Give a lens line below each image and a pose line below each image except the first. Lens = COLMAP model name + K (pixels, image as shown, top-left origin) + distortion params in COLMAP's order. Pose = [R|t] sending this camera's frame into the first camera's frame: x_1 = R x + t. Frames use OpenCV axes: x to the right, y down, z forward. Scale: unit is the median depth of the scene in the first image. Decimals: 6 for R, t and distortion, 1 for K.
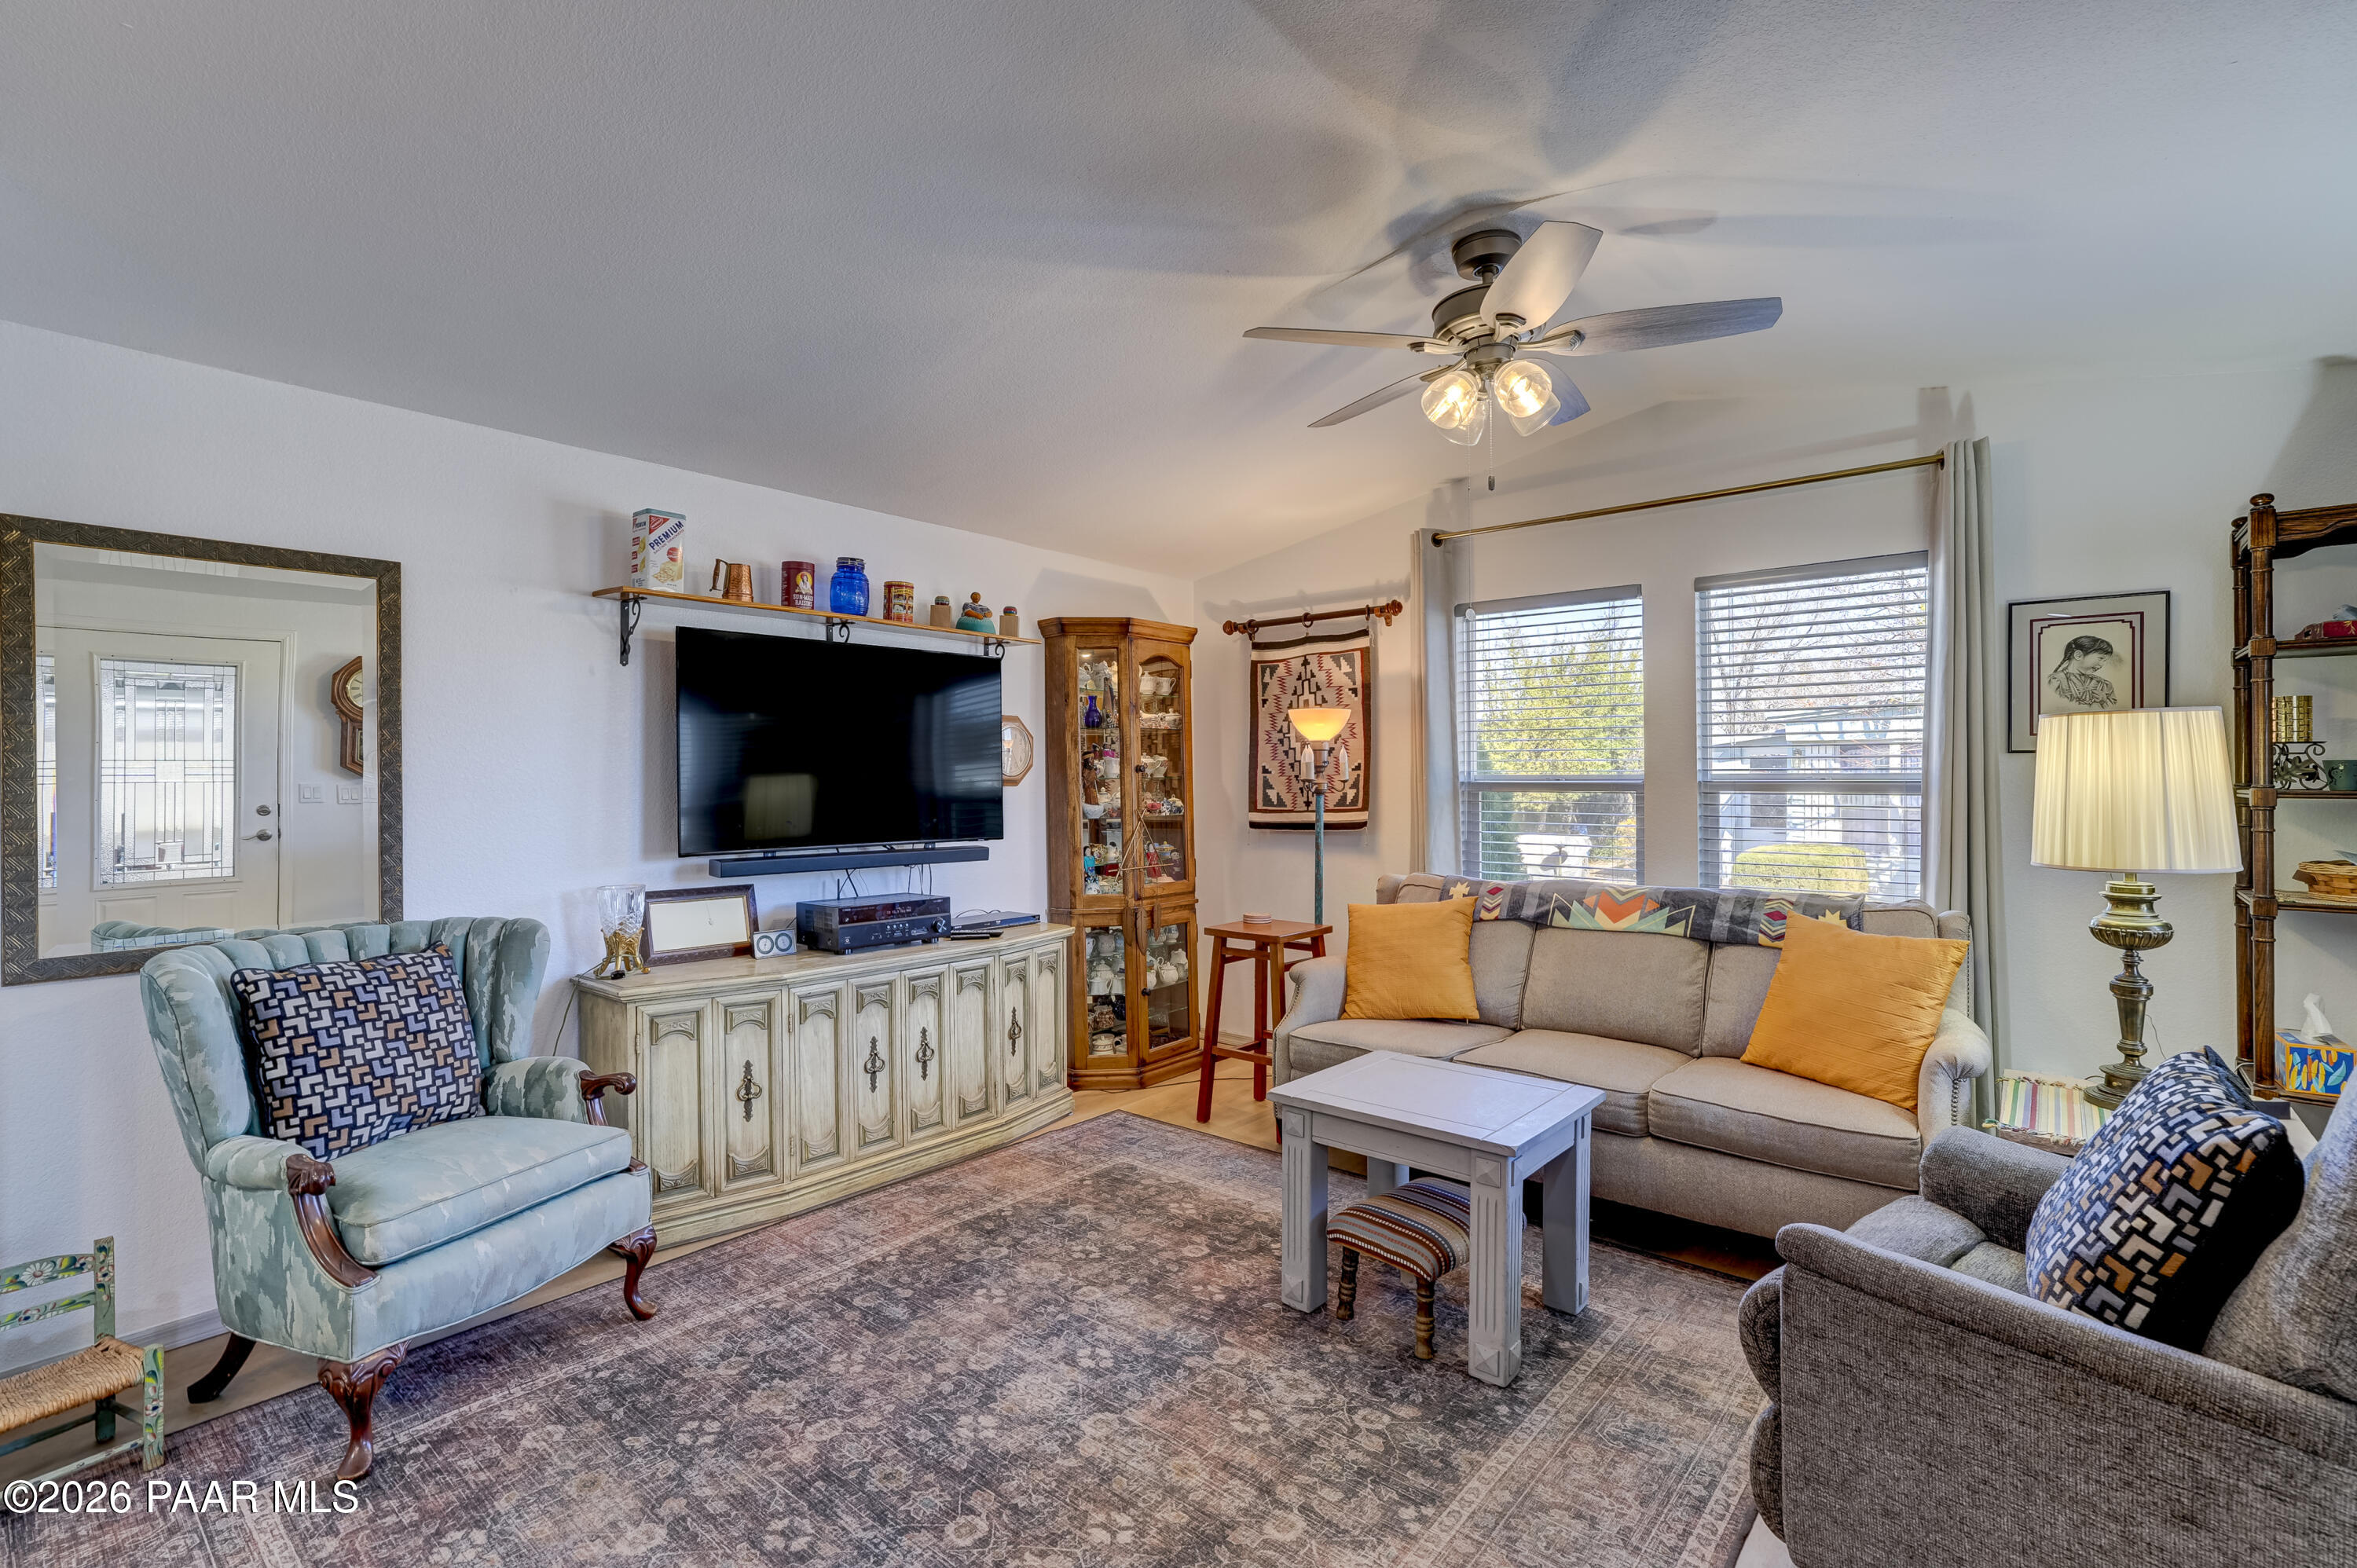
lens RADIAL K [[1063.0, 0, 1178.9], [0, 1063.0, 773.0], [0, 0, 1]] dist [-0.023447, 0.016705]
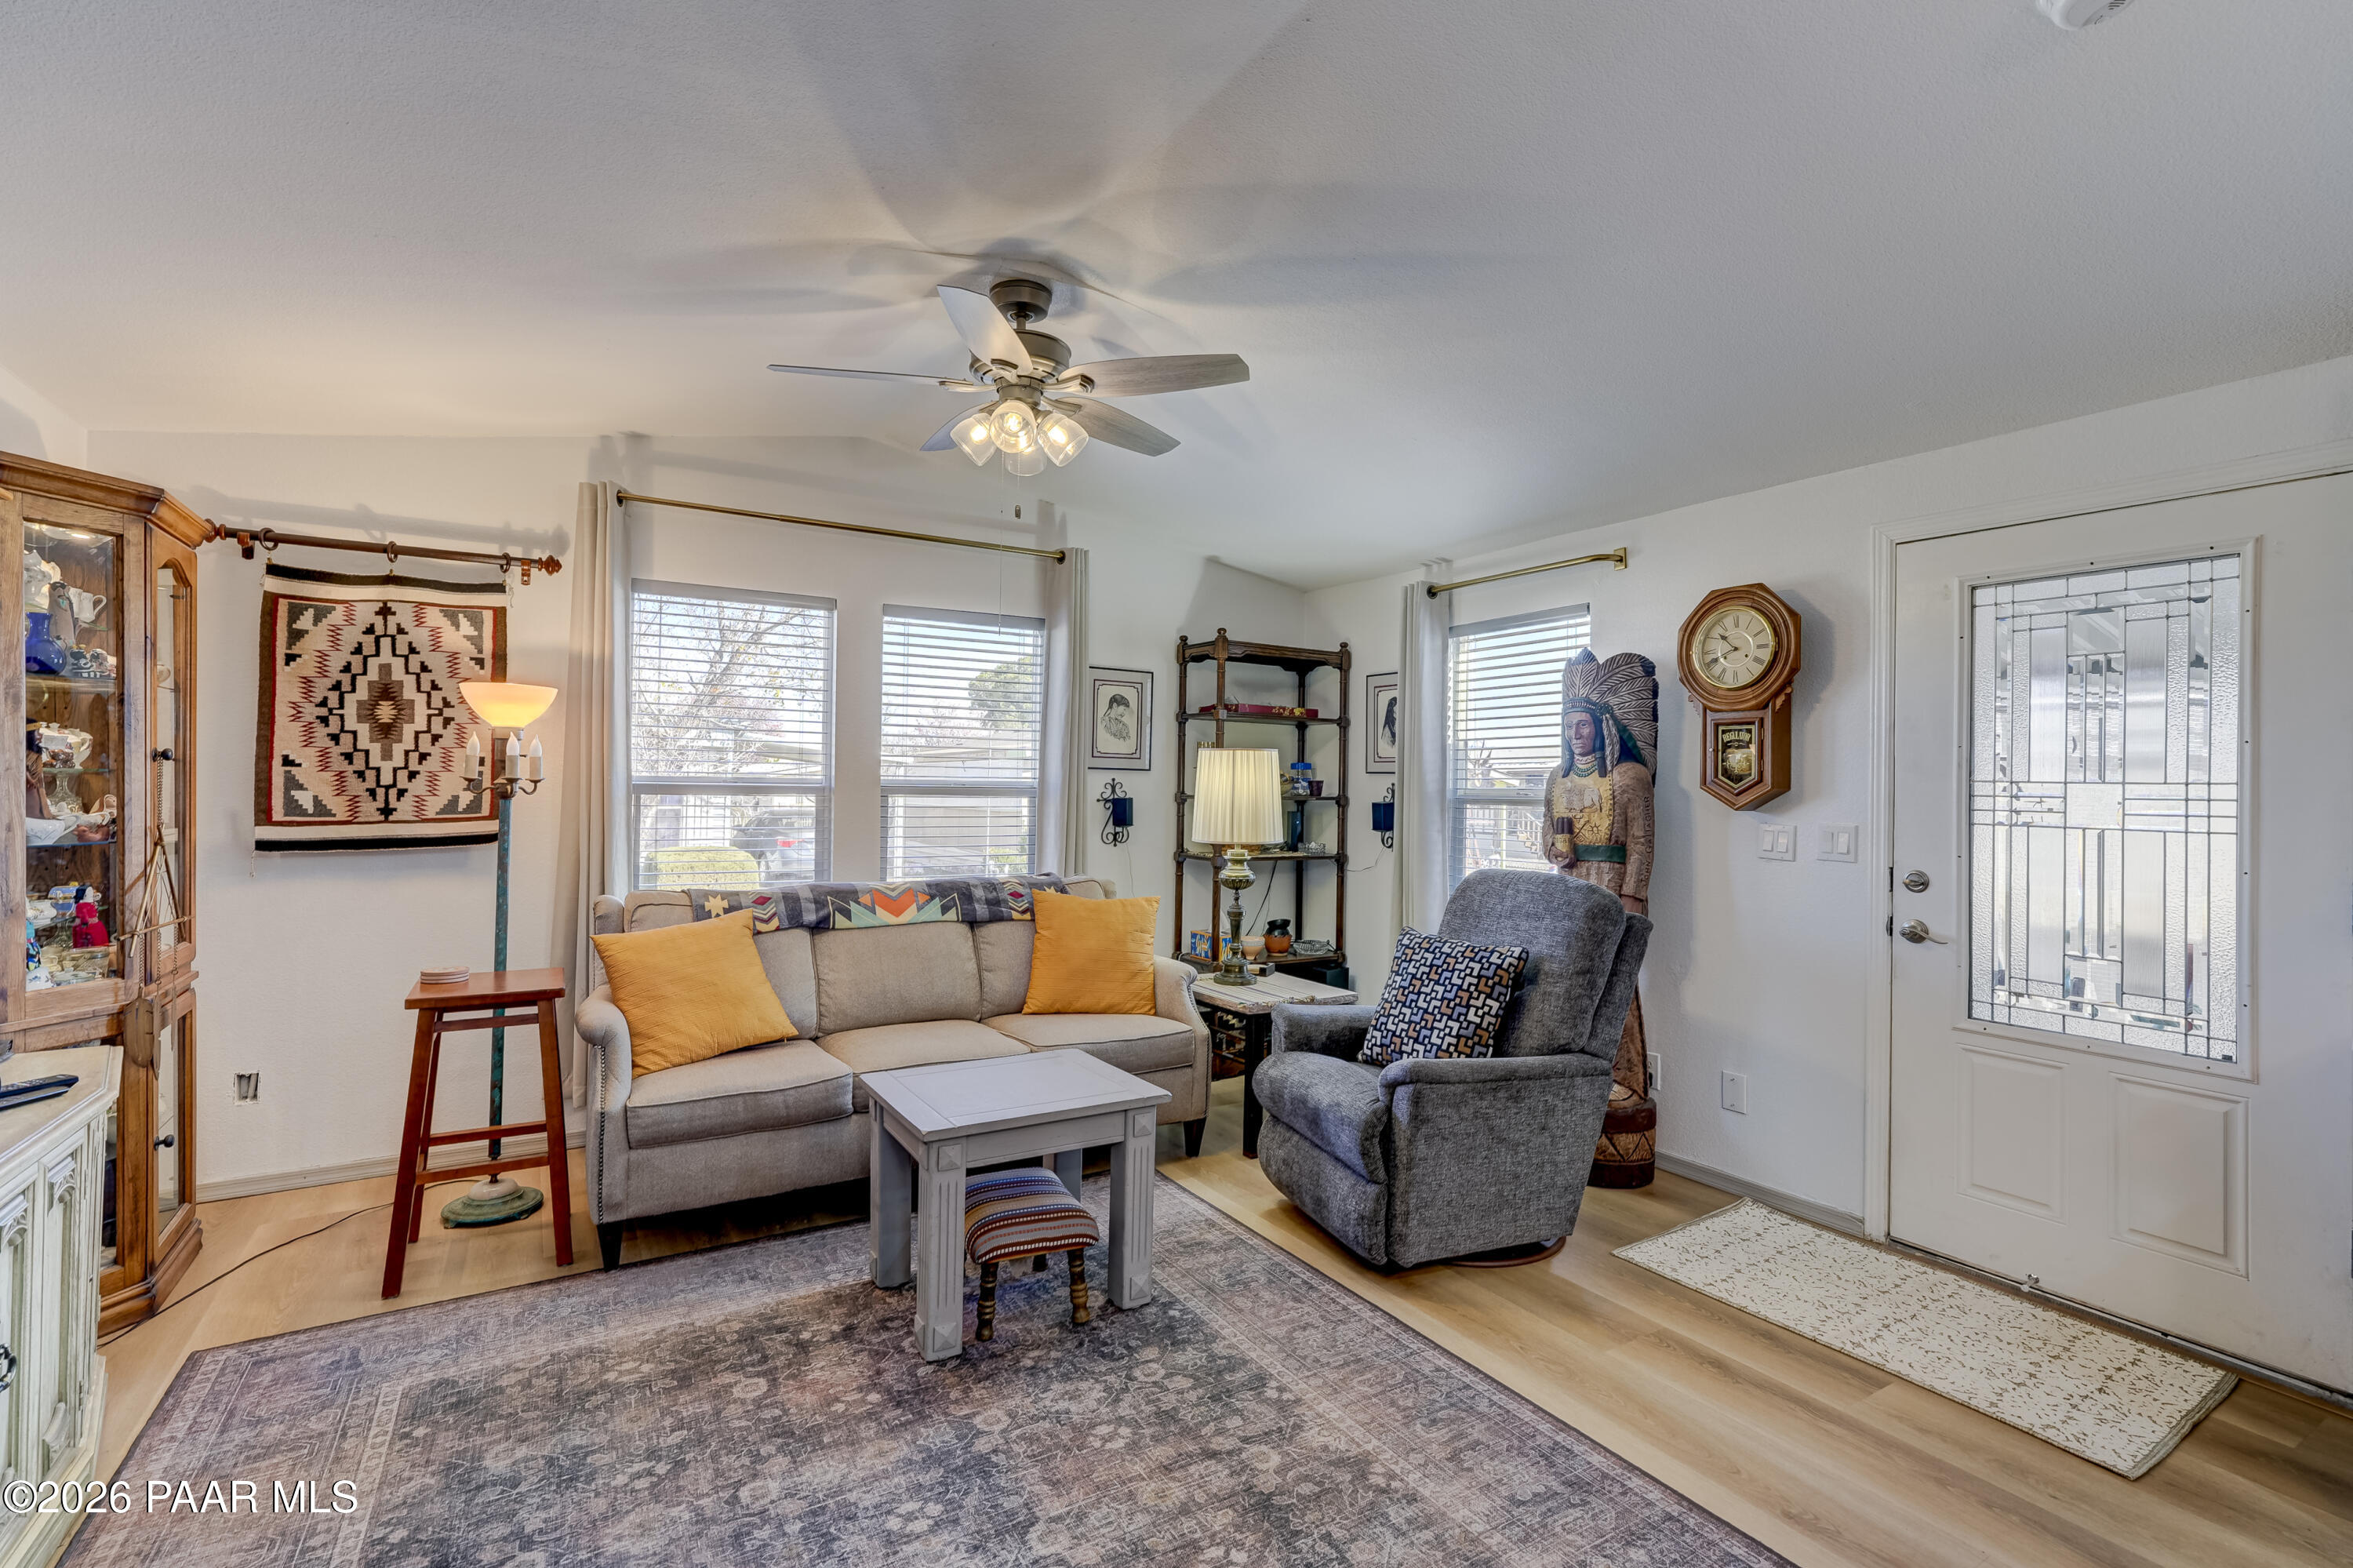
lens RADIAL K [[1061.3, 0, 1176.9], [0, 1061.3, 773.0], [0, 0, 1]] dist [-0.023447, 0.016705]
pose [[0.317651, 0.019046, 0.948016, -0.561615], [-0.020419, 0.999704, -0.013242, 0.003104], [-0.947988, -0.015151, 0.317946, 0.415641]]
